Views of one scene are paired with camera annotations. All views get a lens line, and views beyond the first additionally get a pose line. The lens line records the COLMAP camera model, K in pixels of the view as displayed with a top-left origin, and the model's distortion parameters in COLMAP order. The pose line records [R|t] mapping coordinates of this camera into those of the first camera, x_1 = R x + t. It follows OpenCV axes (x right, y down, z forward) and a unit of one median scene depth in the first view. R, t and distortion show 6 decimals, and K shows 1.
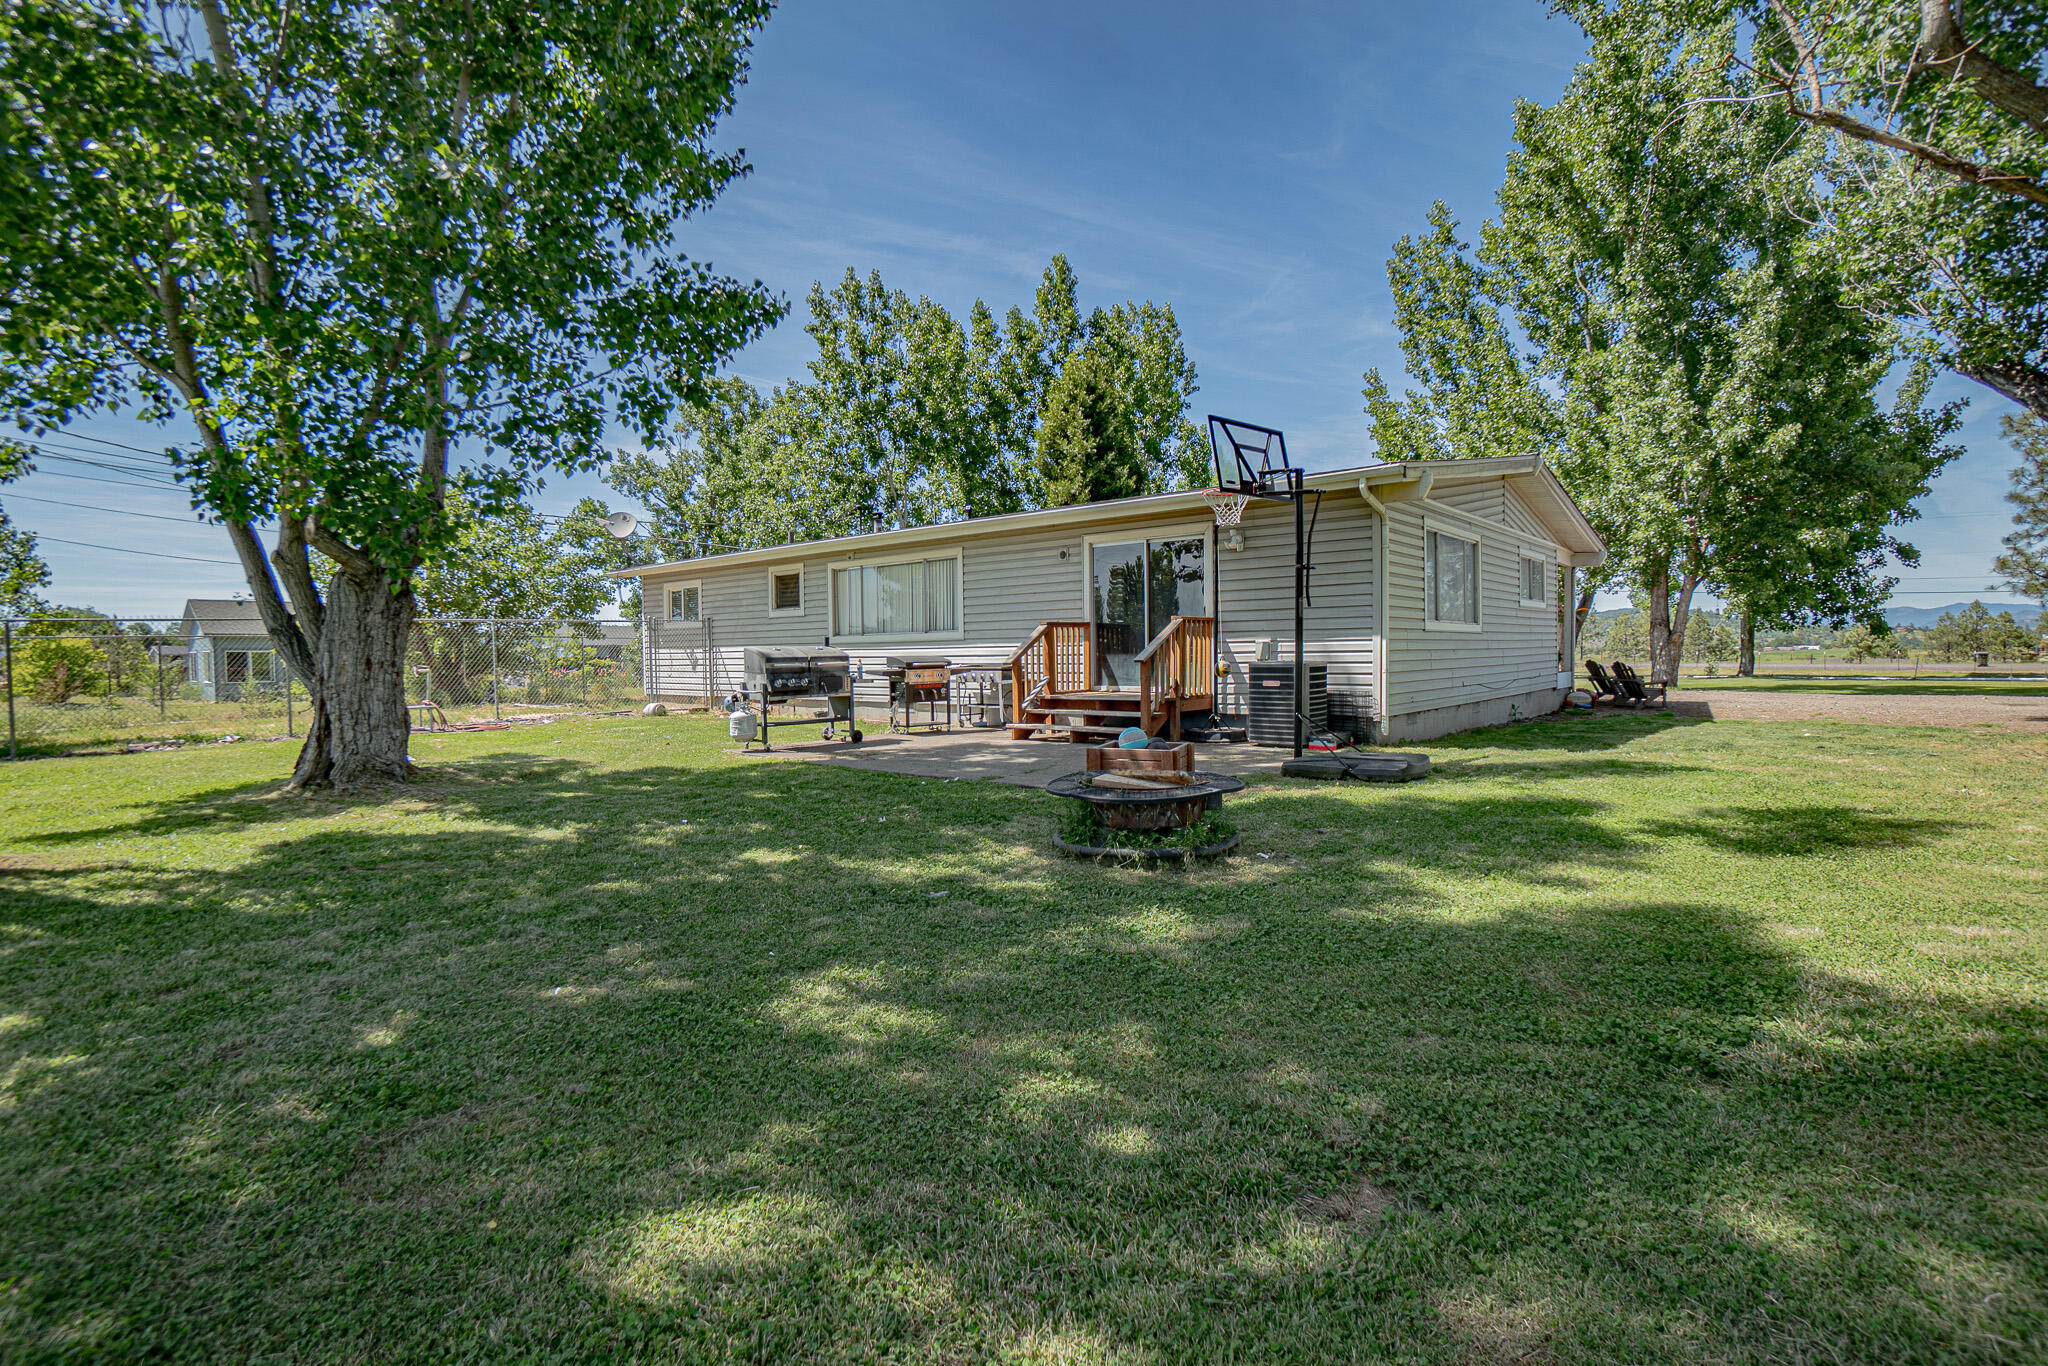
lens RADIAL K [[994.7, 0, 1024.0], [0, 994.7, 683.0], [0, 0, 1]] dist [-0.021090, 0.000307]
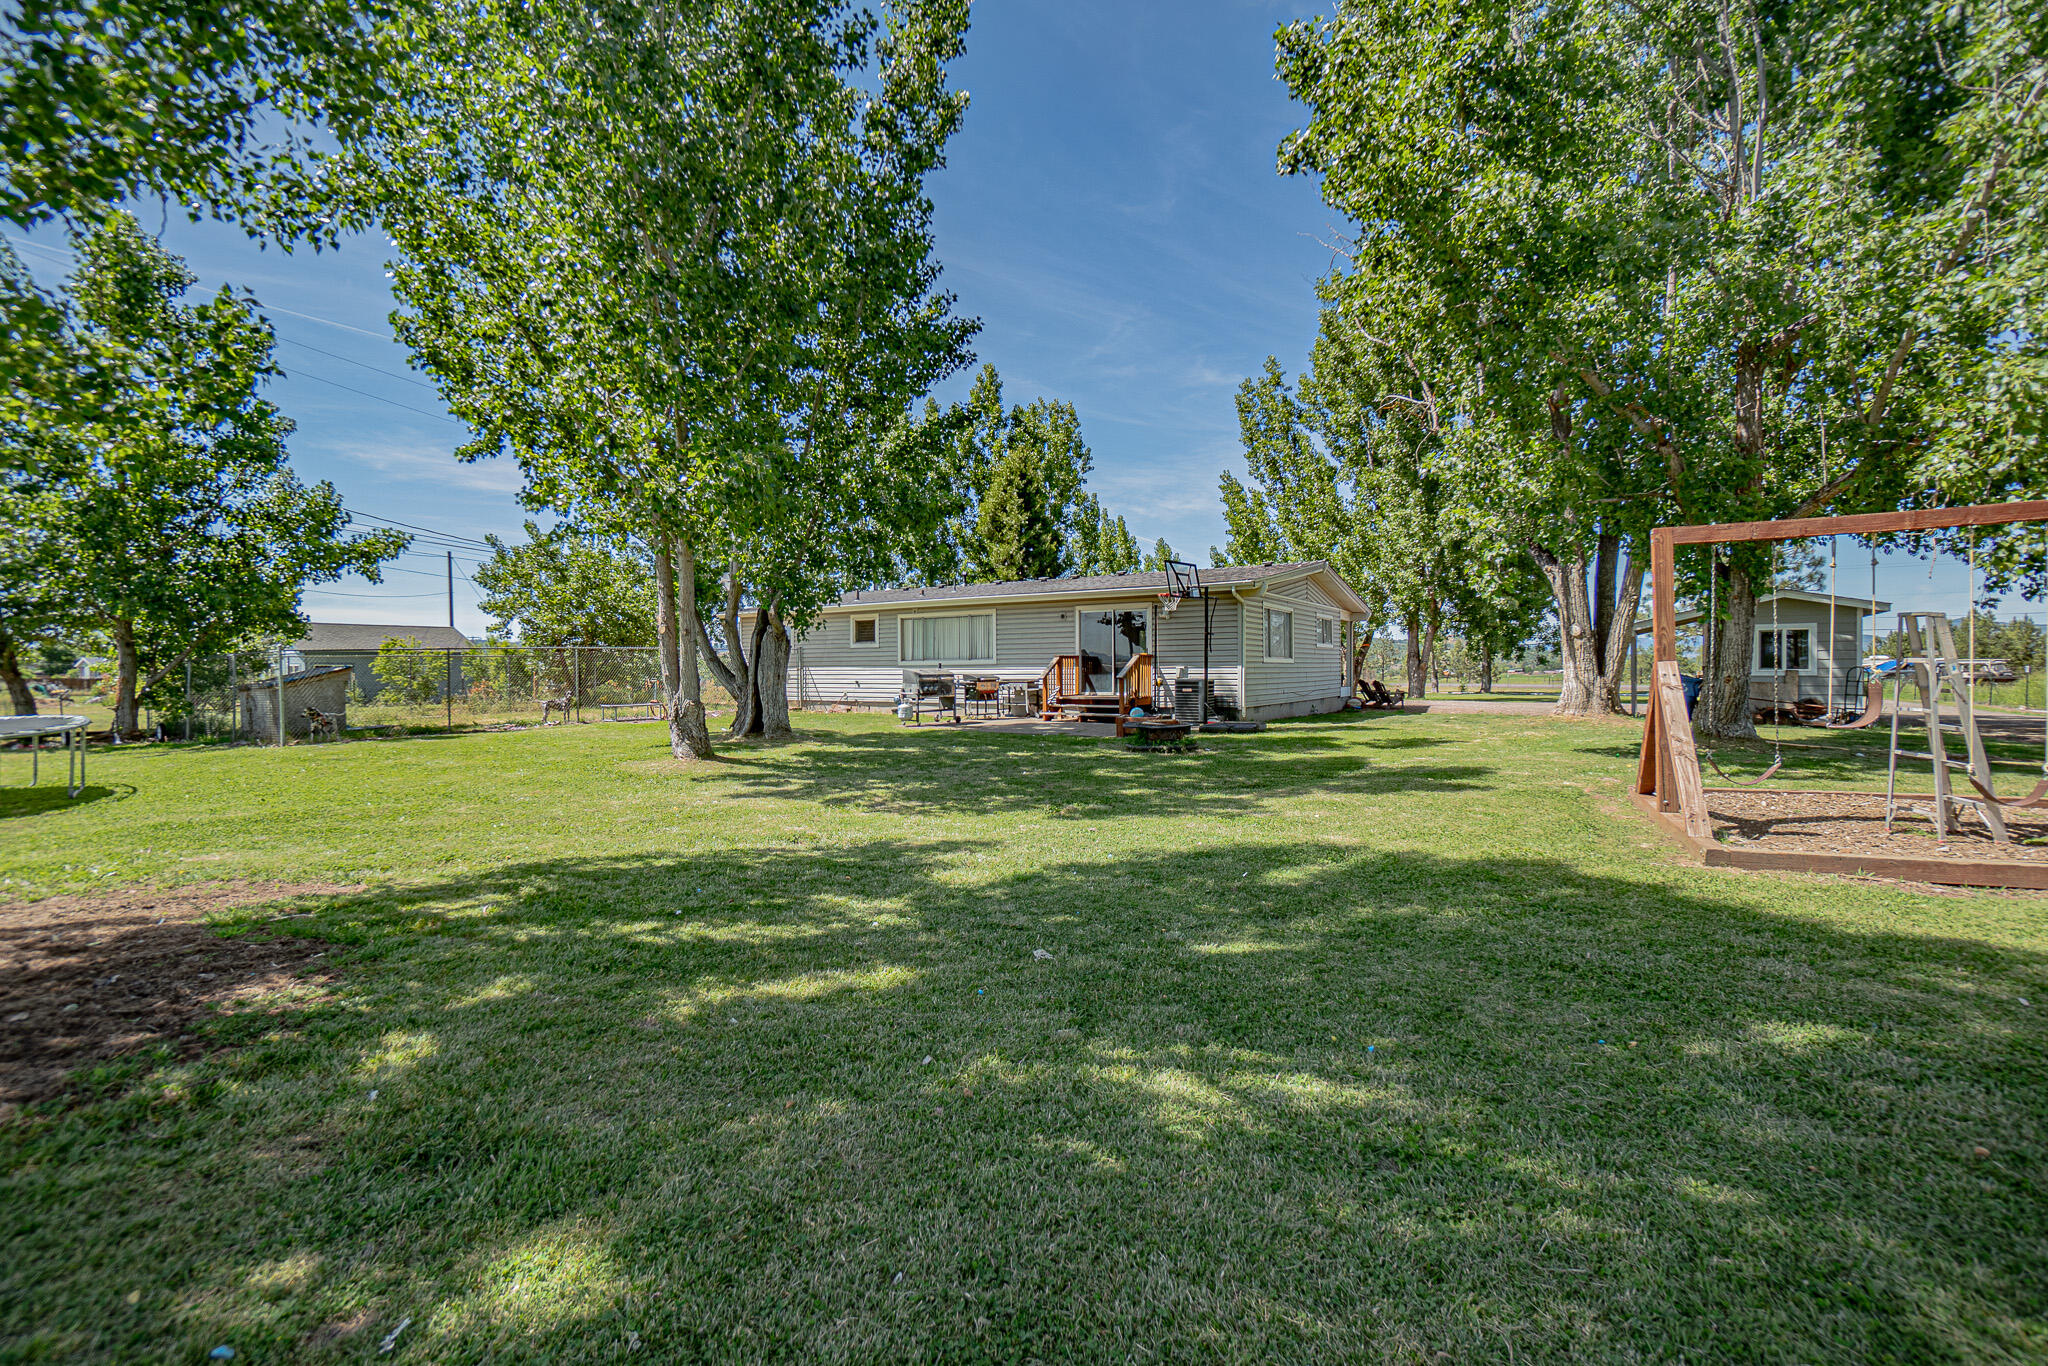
lens RADIAL K [[913.9, 0, 1024.0], [0, 913.9, 683.0], [0, 0, 1]] dist [-0.024387, 0.000593]
pose [[0.991331, 0.005701, 0.131267, -0.138017], [-0.003409, 0.999838, -0.017678, 0.008951], [-0.131346, 0.017077, 0.991189, -0.330063]]
